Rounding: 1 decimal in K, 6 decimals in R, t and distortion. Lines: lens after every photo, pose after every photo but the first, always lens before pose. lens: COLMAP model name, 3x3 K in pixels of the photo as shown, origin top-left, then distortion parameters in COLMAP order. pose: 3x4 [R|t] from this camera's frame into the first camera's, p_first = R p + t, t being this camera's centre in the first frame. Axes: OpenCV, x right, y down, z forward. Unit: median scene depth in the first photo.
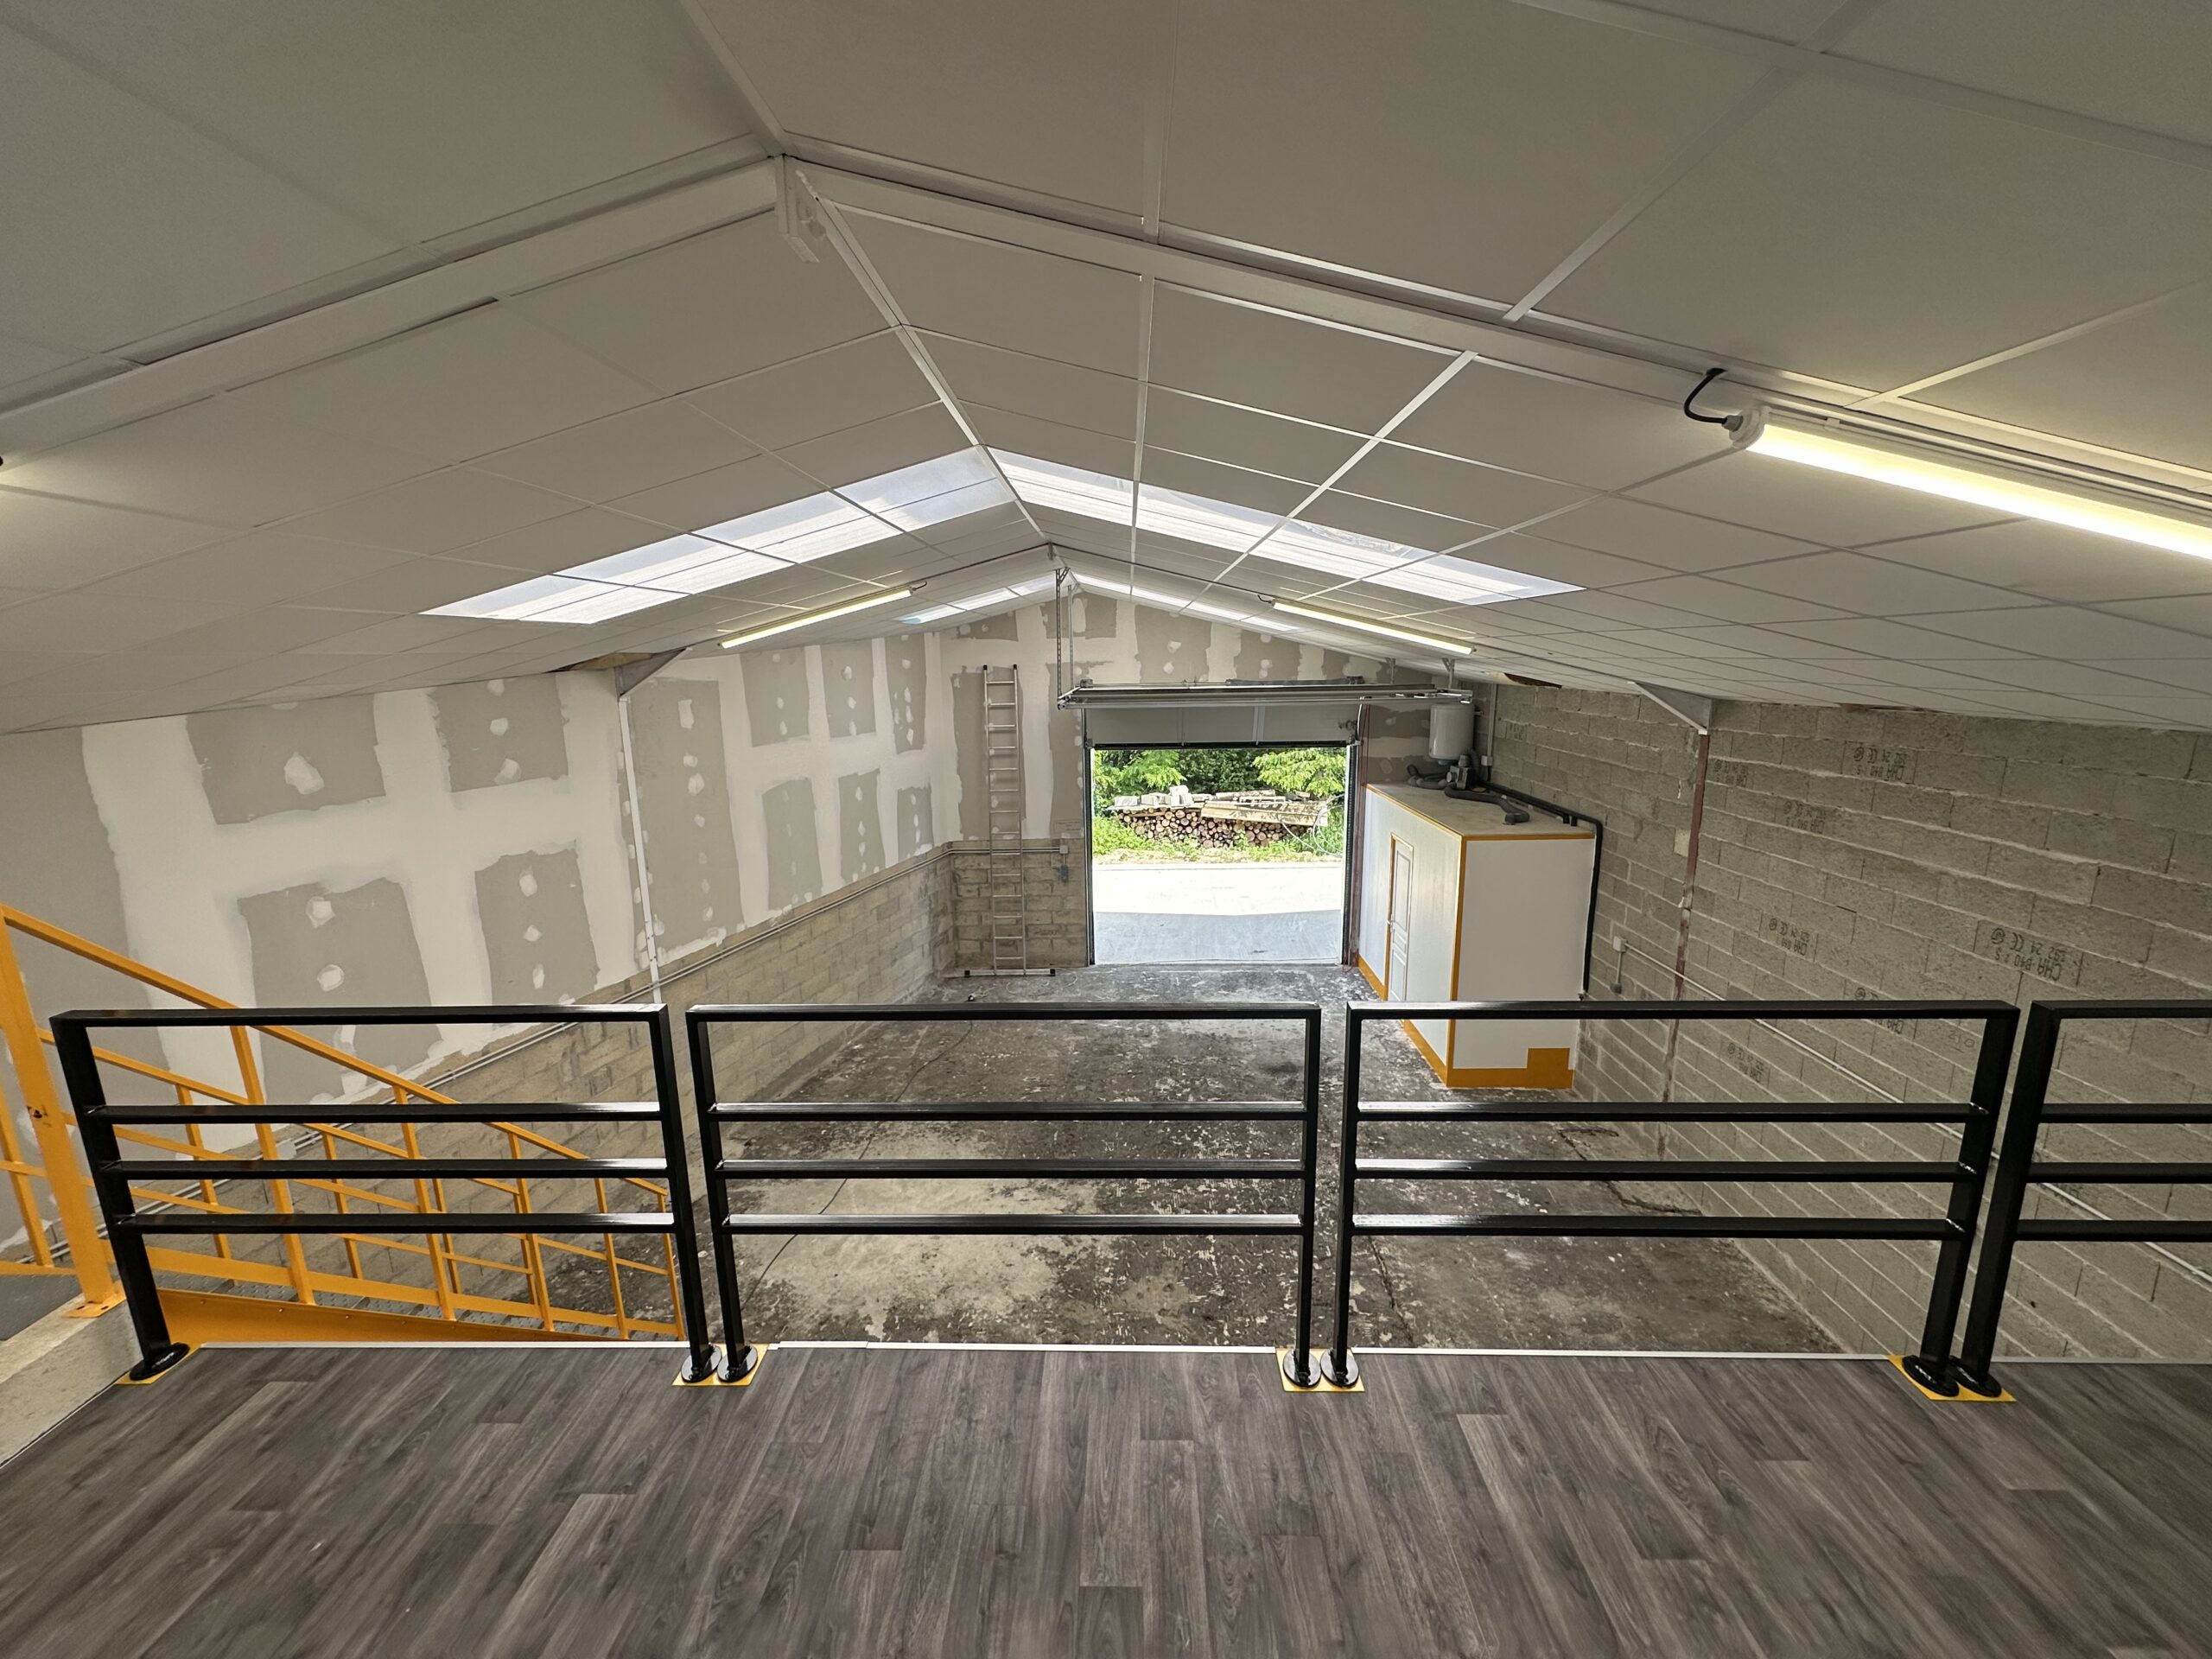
lens RADIAL K [[894.7, 0, 1115.1], [0, 894.7, 833.2], [0, 0, 1]] dist [-0.003944, -0.000086]
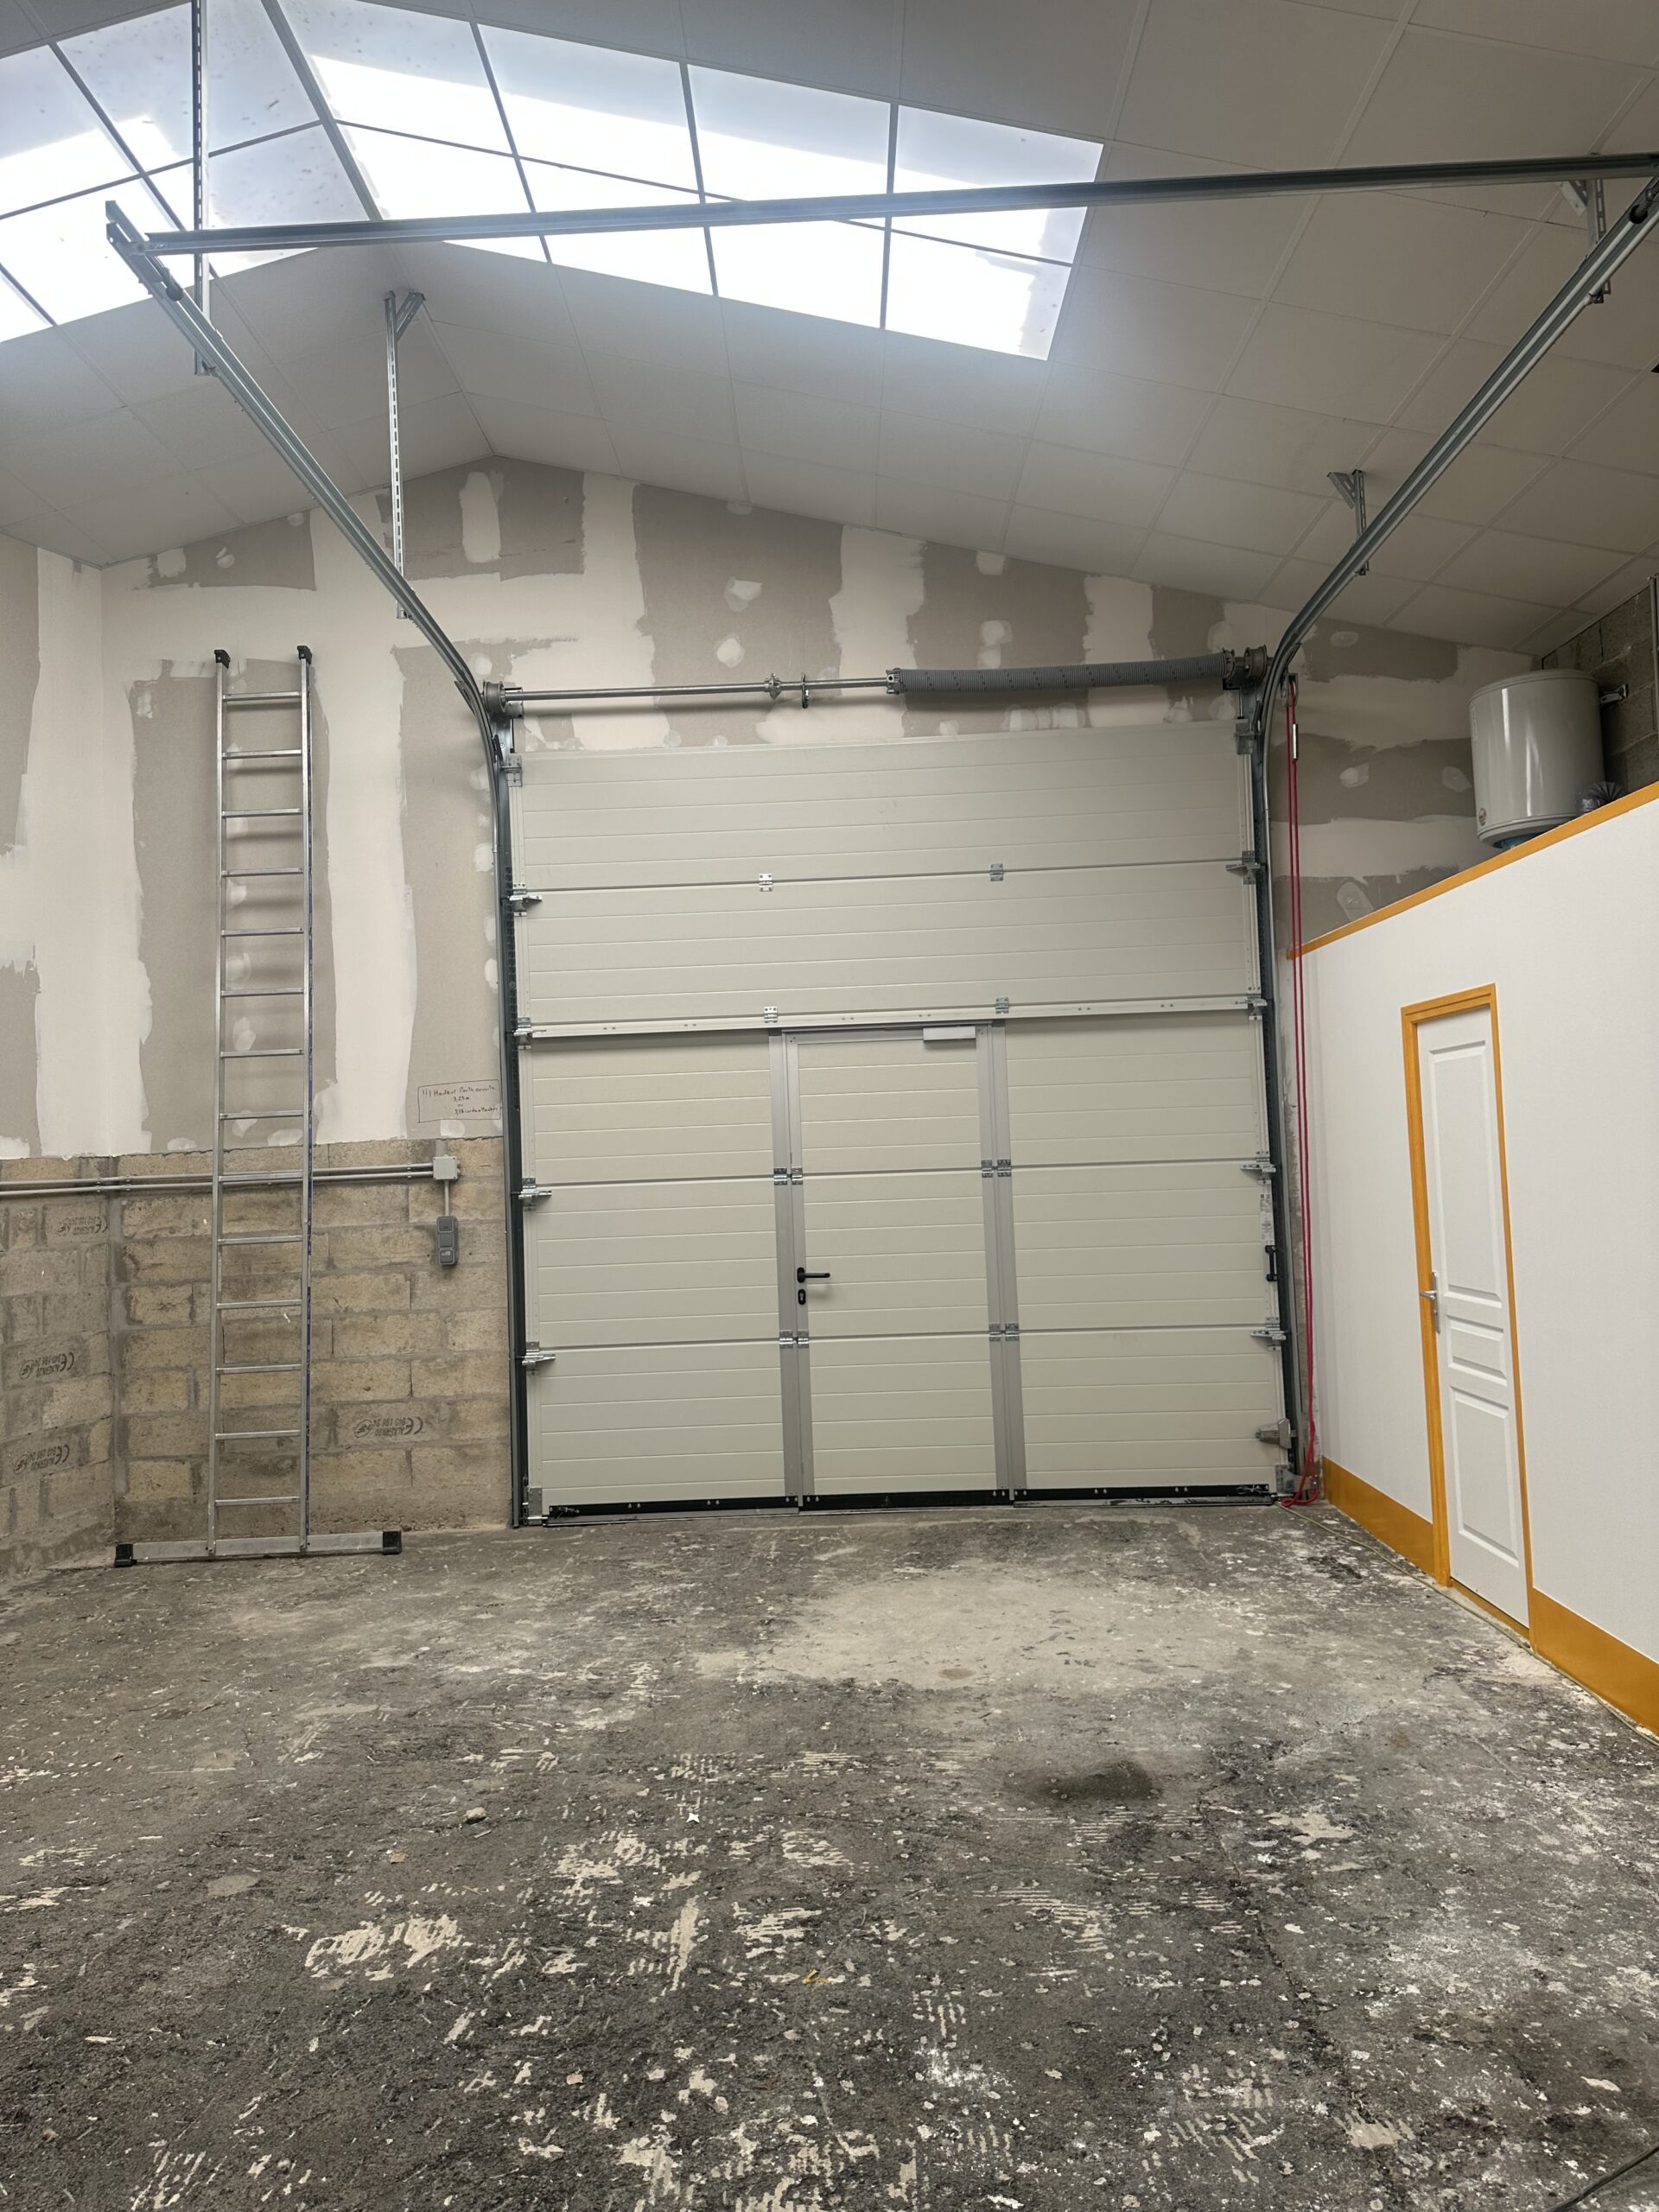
lens RADIAL K [[1577.4, 0, 834.9], [0, 1577.4, 1077.8], [0, 0, 1]] dist [0.032766, -0.042534]
pose [[0.999616, -0.025278, 0.011358, 0.106993], [0.027286, 0.969365, -0.244104, 0.167625], [-0.004839, 0.244320, 0.969683, 0.494011]]
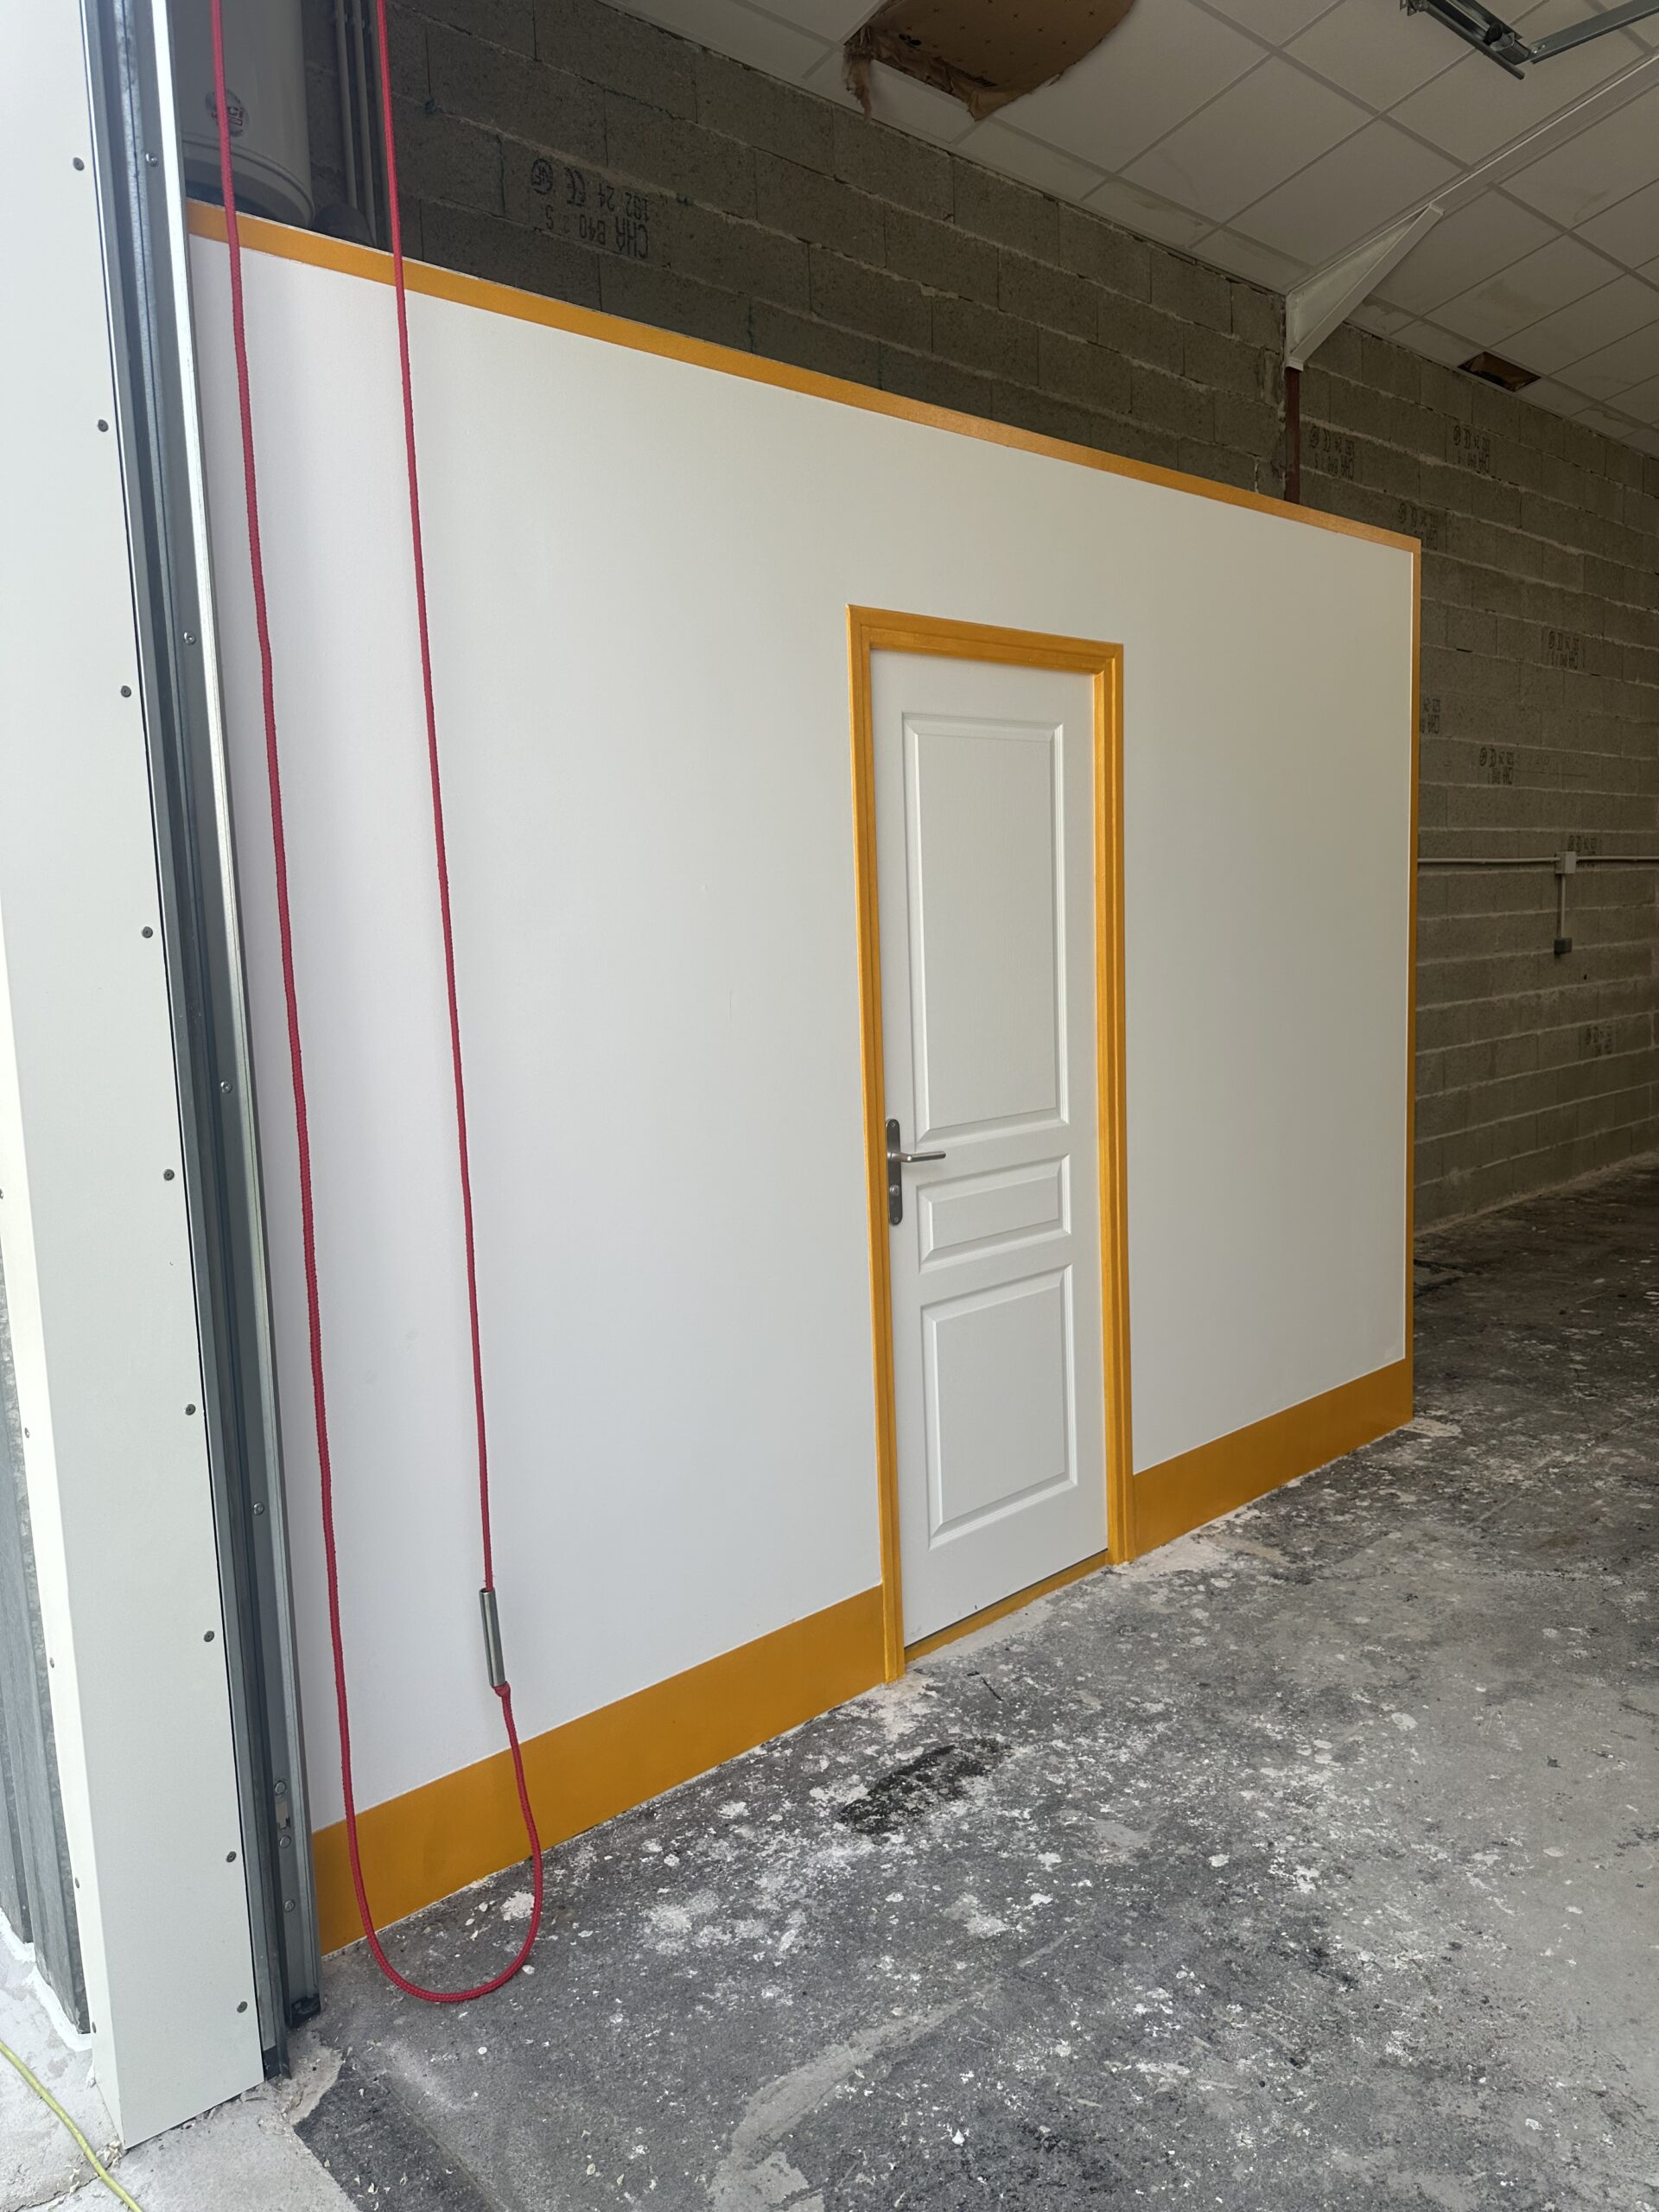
lens RADIAL K [[1577.4, 0, 792.2], [0, 1577.4, 1103.0], [0, 0, 1]] dist [0.032766, -0.042534]
pose [[-0.679057, -0.047713, 0.732533, 0.113113], [0.186974, 0.953733, 0.235445, 0.015418], [-0.709875, 0.296845, -0.638718, 1.309705]]
